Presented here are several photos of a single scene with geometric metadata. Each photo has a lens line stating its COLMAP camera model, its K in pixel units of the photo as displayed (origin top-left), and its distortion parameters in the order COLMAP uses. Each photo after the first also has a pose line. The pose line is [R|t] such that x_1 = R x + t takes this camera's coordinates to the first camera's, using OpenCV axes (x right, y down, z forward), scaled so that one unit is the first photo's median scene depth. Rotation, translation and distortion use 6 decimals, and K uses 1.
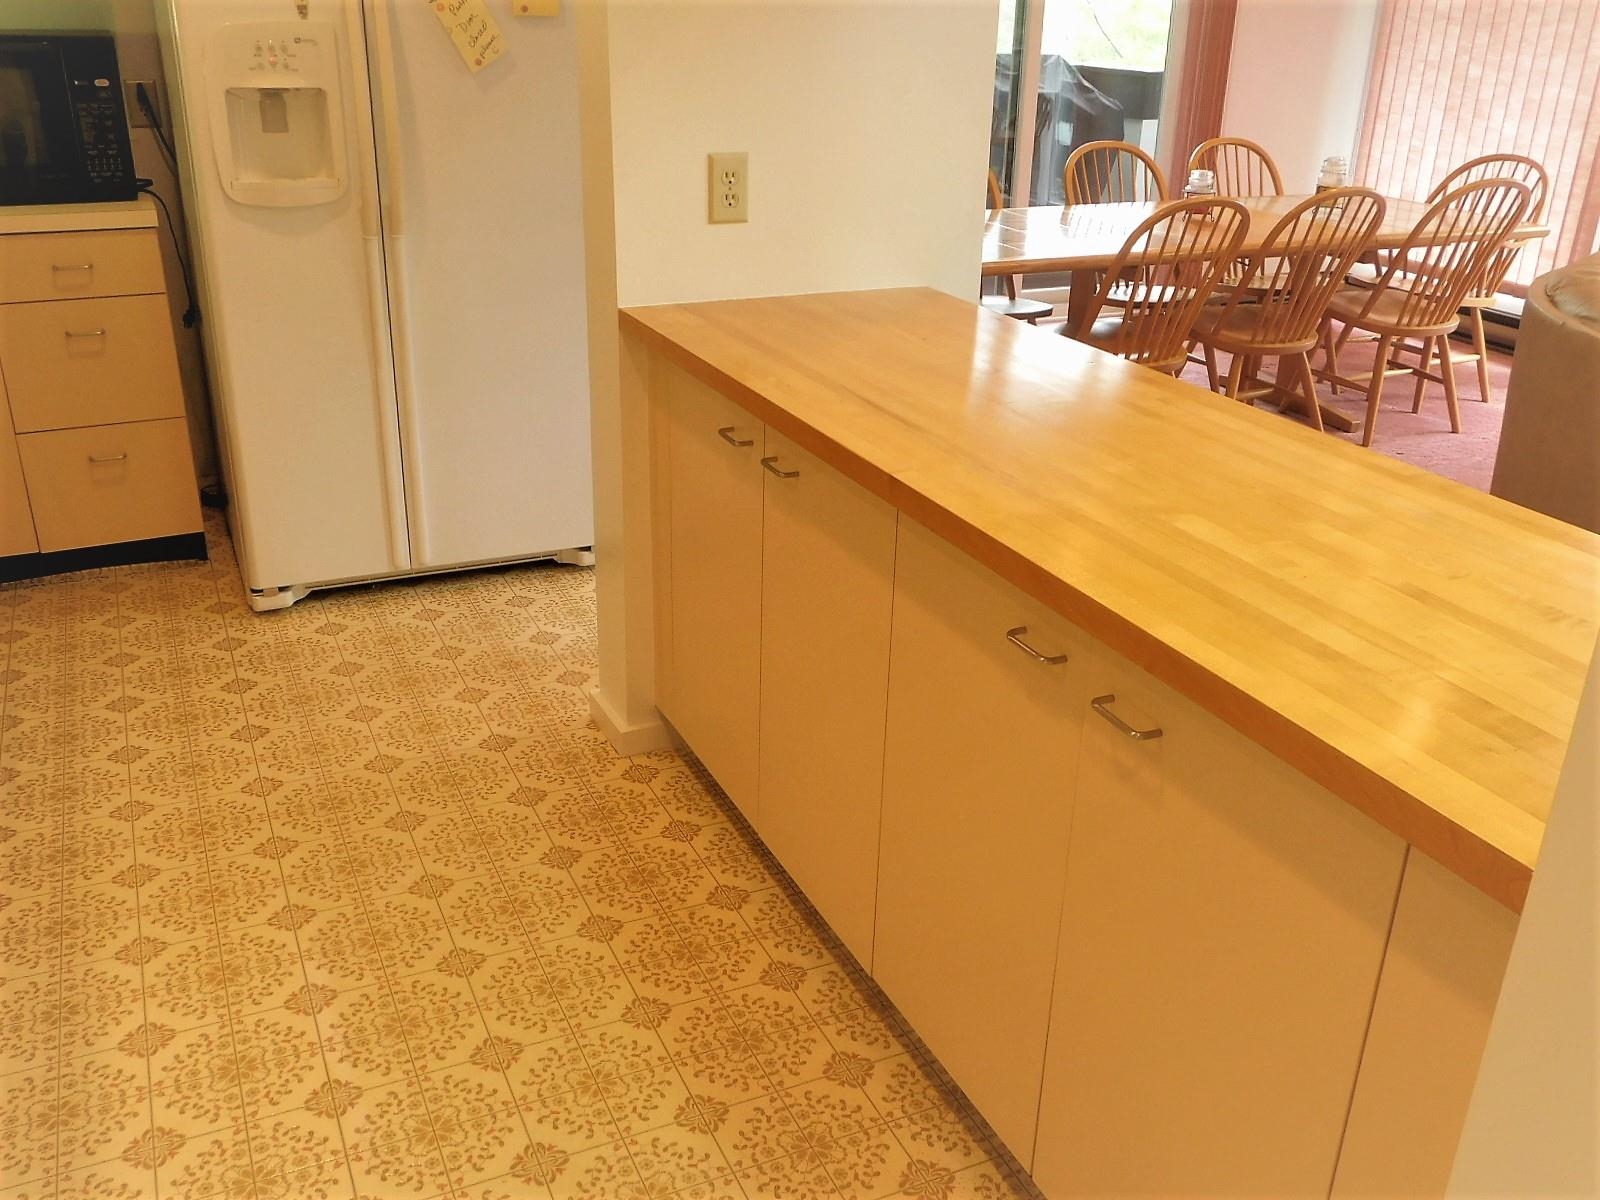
lens RADIAL K [[1424.5, 0, 800.8], [0, 1424.5, 598.5], [0, 0, 1]] dist [0.005211, 0.003433]
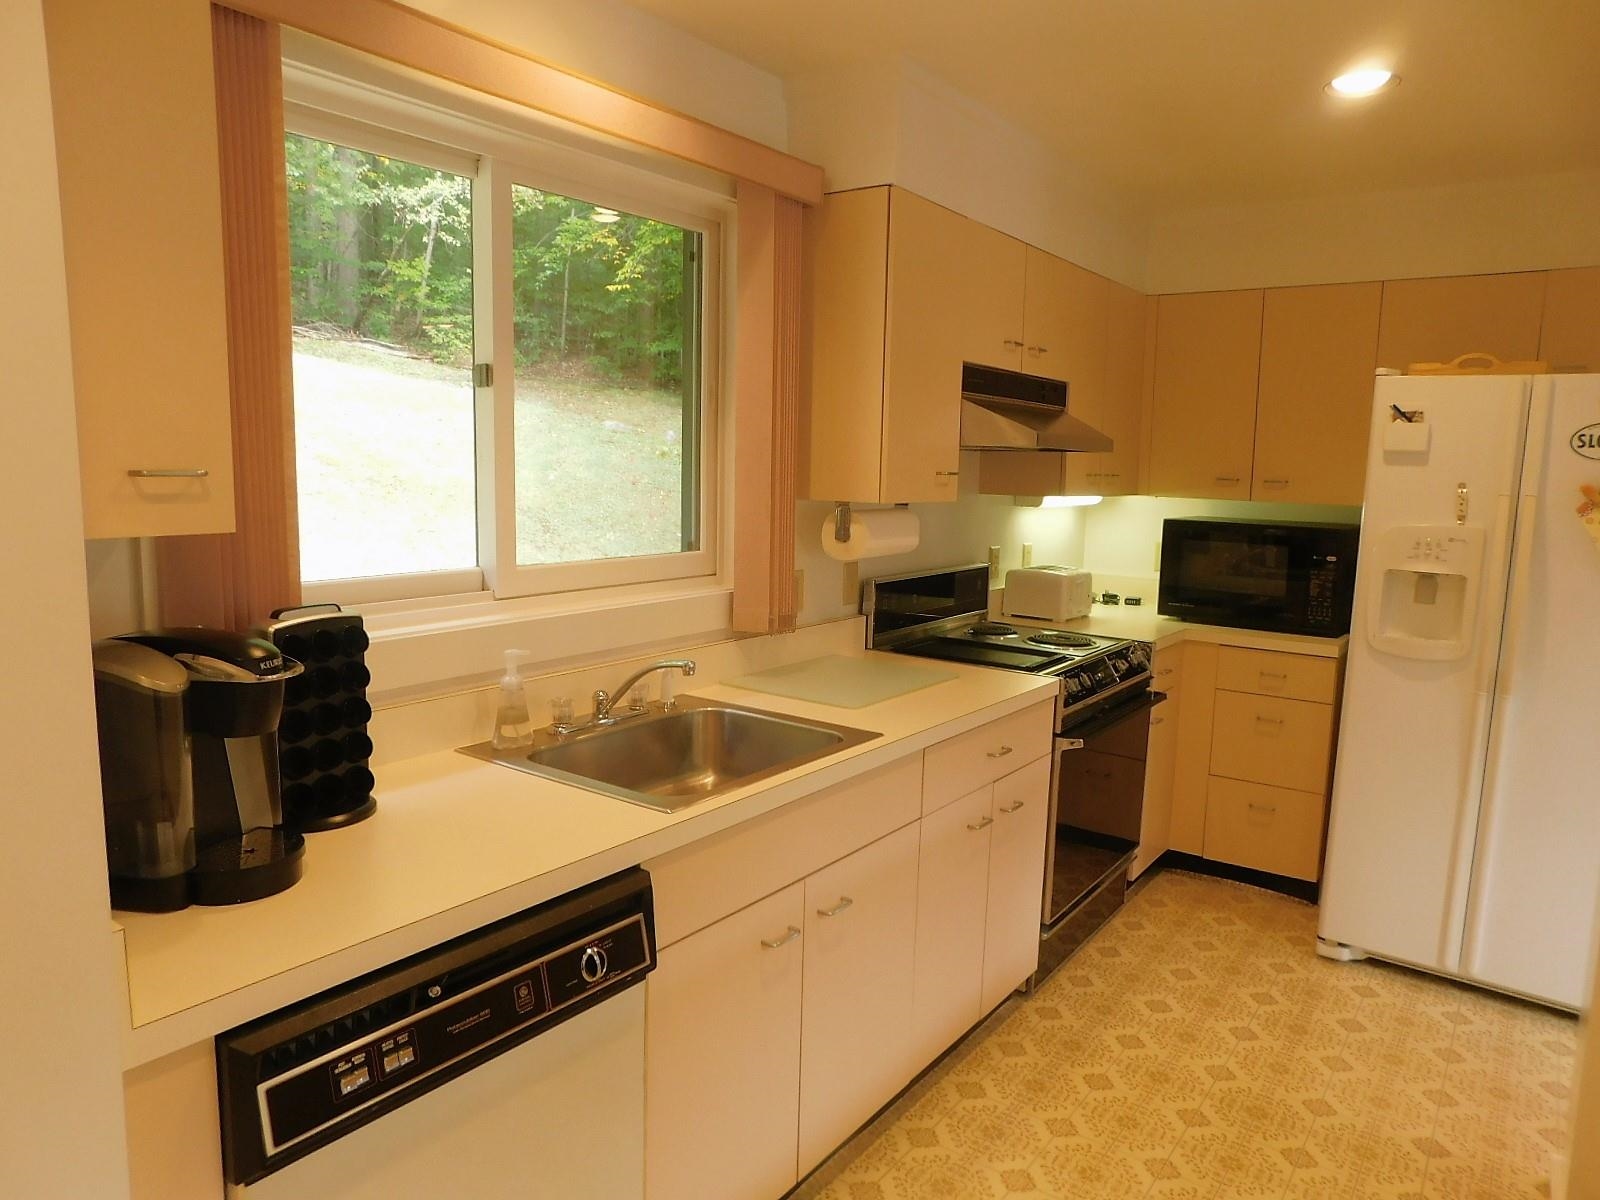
lens RADIAL K [[1067.6, 0, 796.3], [0, 1067.6, 600.6], [0, 0, 1]] dist [-0.062833, 0.040873]
pose [[0.468706, 0.111417, -0.876300, 0.191273], [-0.362967, 0.928692, -0.076062, -0.045202], [0.805338, 0.353719, 0.475724, 0.075566]]
